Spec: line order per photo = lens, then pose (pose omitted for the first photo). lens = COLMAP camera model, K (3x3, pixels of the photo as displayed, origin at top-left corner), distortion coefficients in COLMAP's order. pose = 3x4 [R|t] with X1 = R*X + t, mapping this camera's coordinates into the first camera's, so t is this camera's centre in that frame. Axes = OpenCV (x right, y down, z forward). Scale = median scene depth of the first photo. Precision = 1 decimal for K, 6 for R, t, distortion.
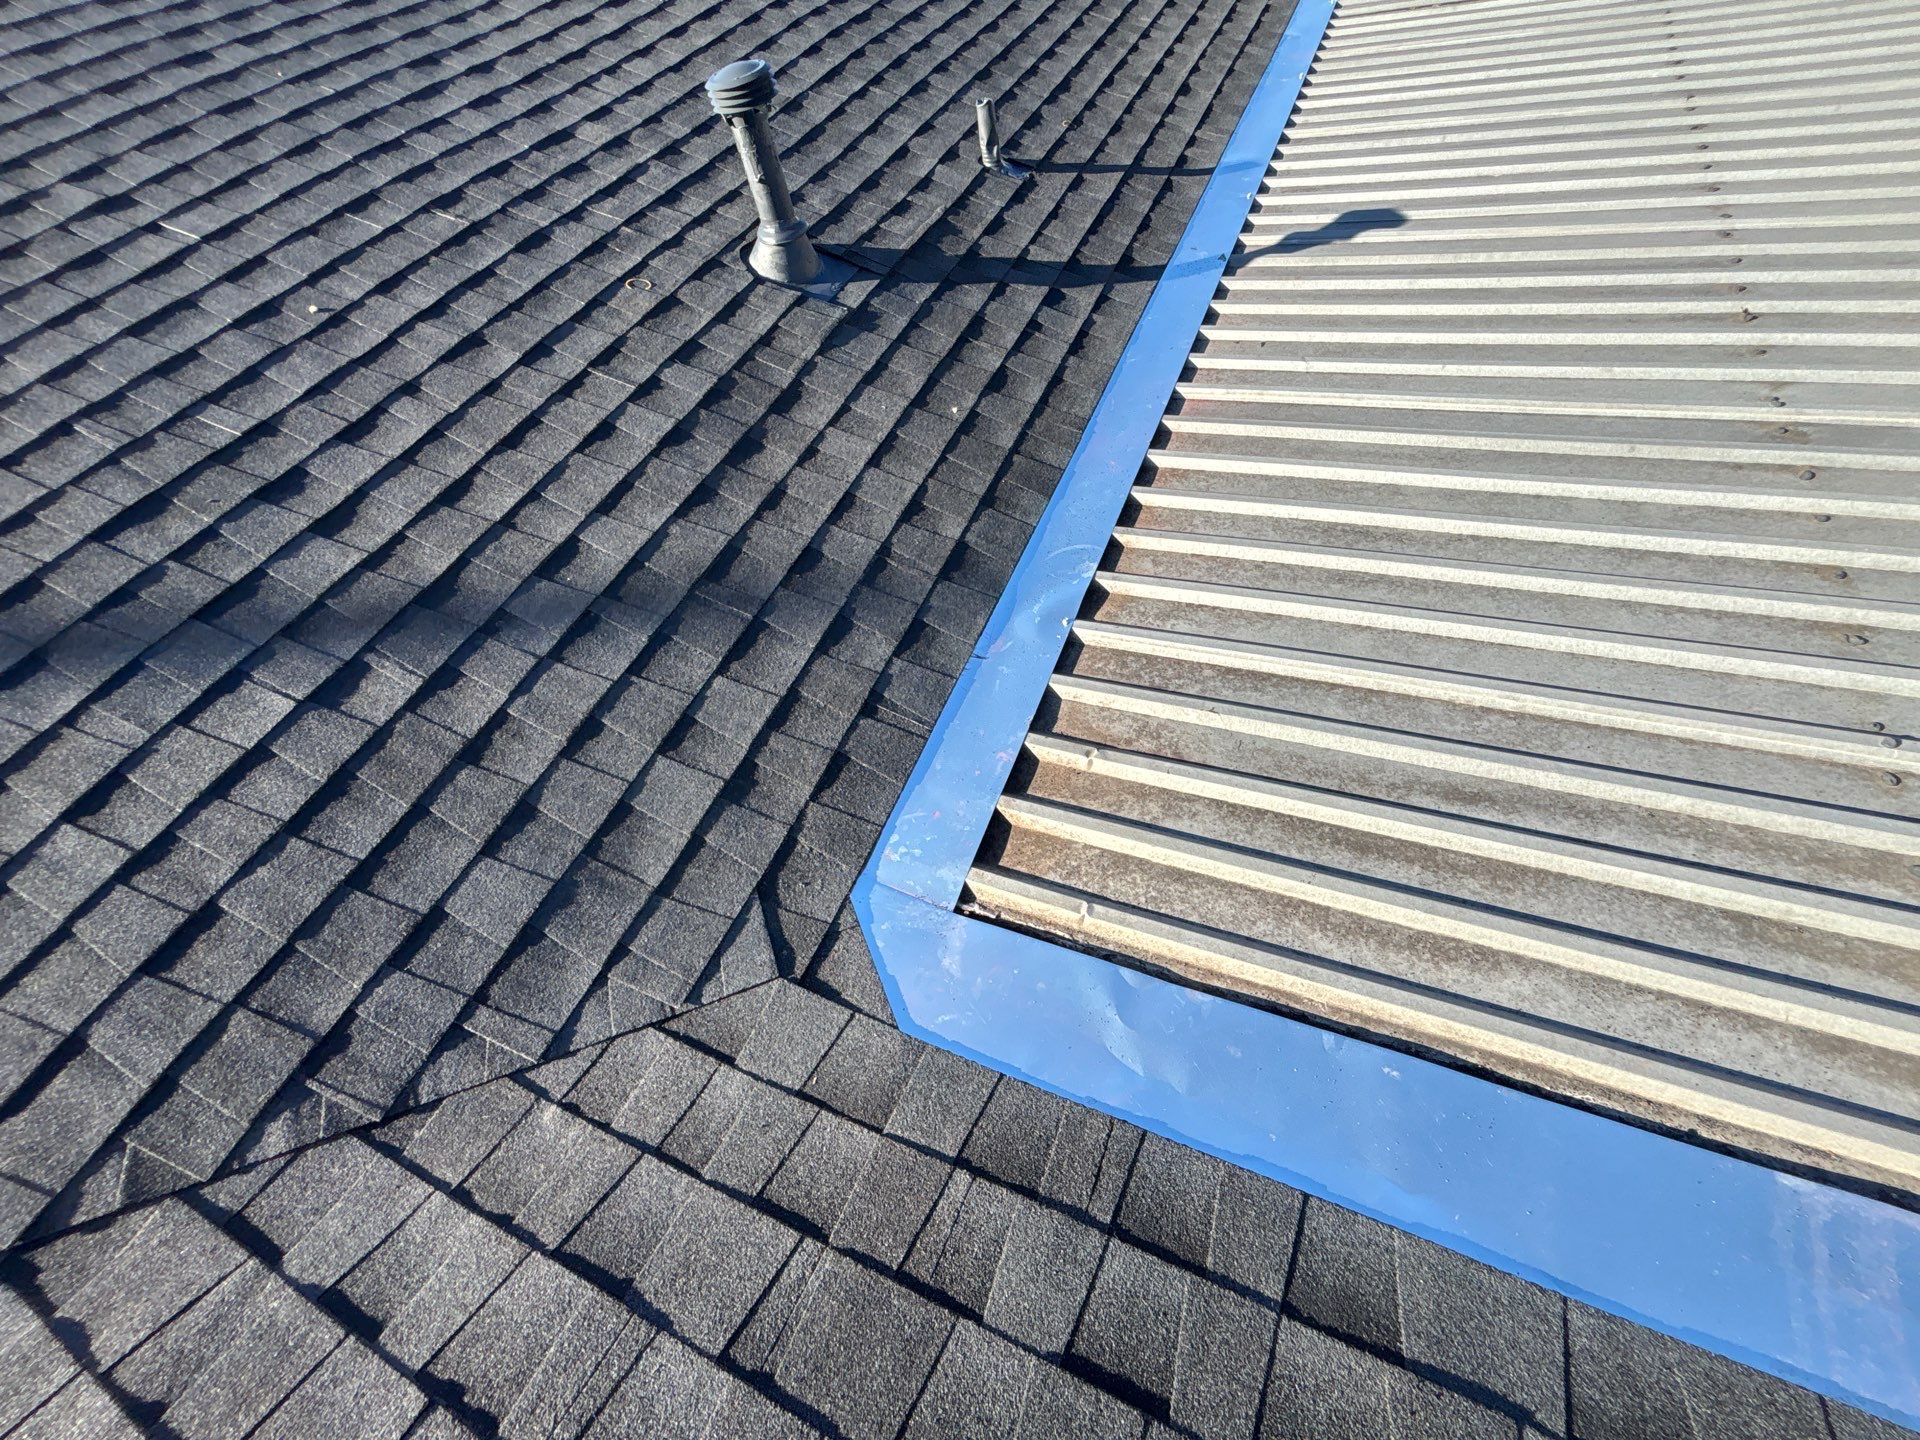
lens RADIAL K [[791.0, 0, 959.5], [0, 791.0, 701.4], [0, 0, 1]] dist [0.005323, 0.000405]
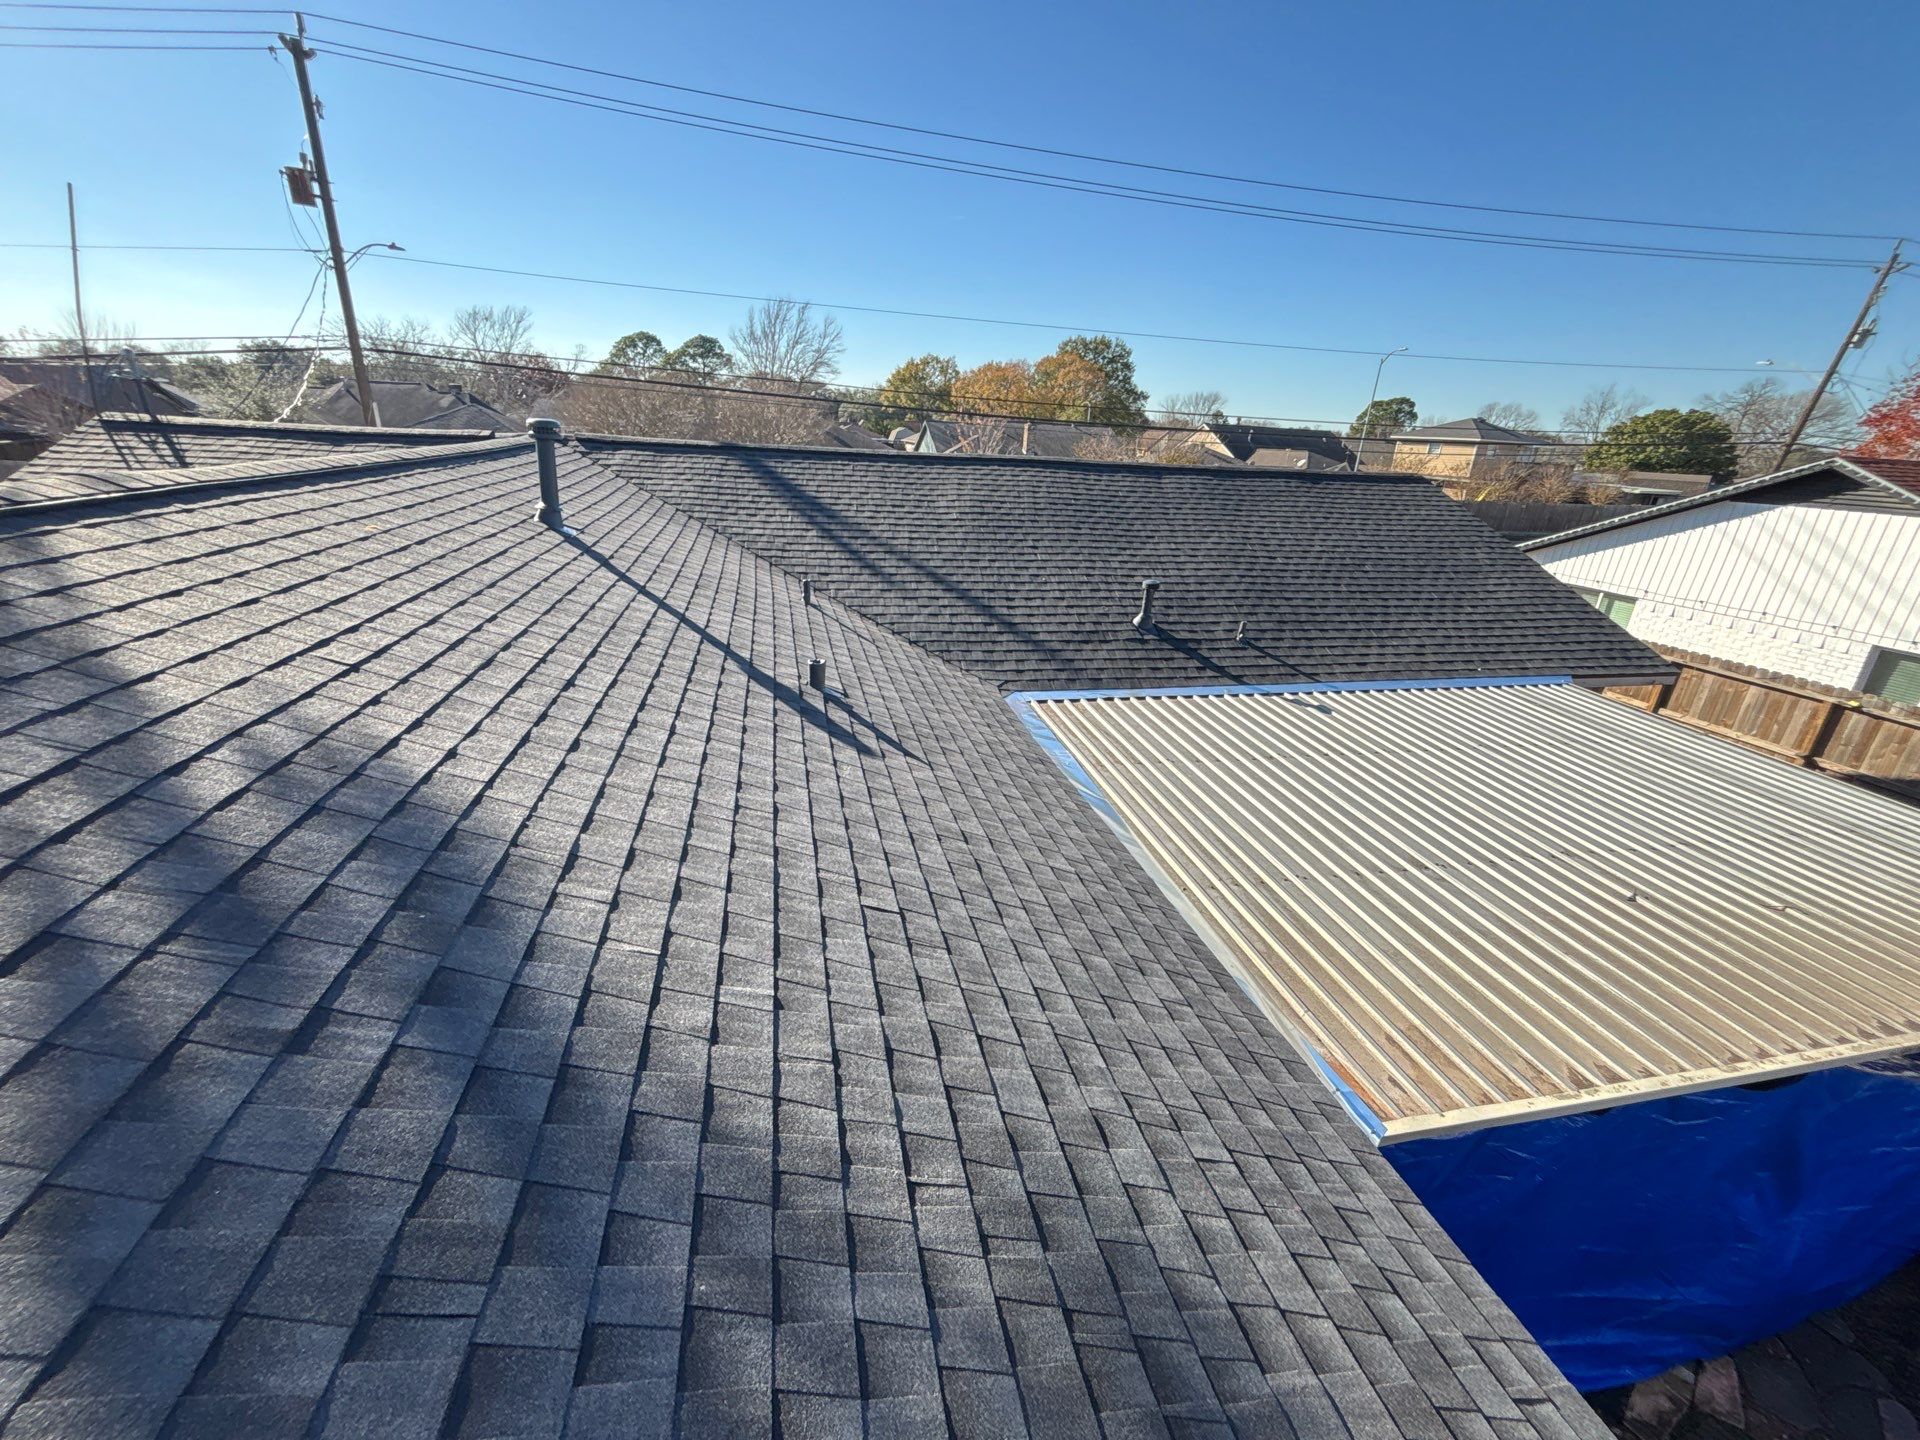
lens RADIAL K [[791.0, 0, 959.5], [0, 791.0, 701.4], [0, 0, 1]] dist [0.005323, 0.000405]
pose [[0.553103, 0.496152, -0.669261, 2.705358], [-0.737595, 0.665118, -0.116497, 1.002265], [0.387337, 0.558079, 0.733838, -2.489710]]
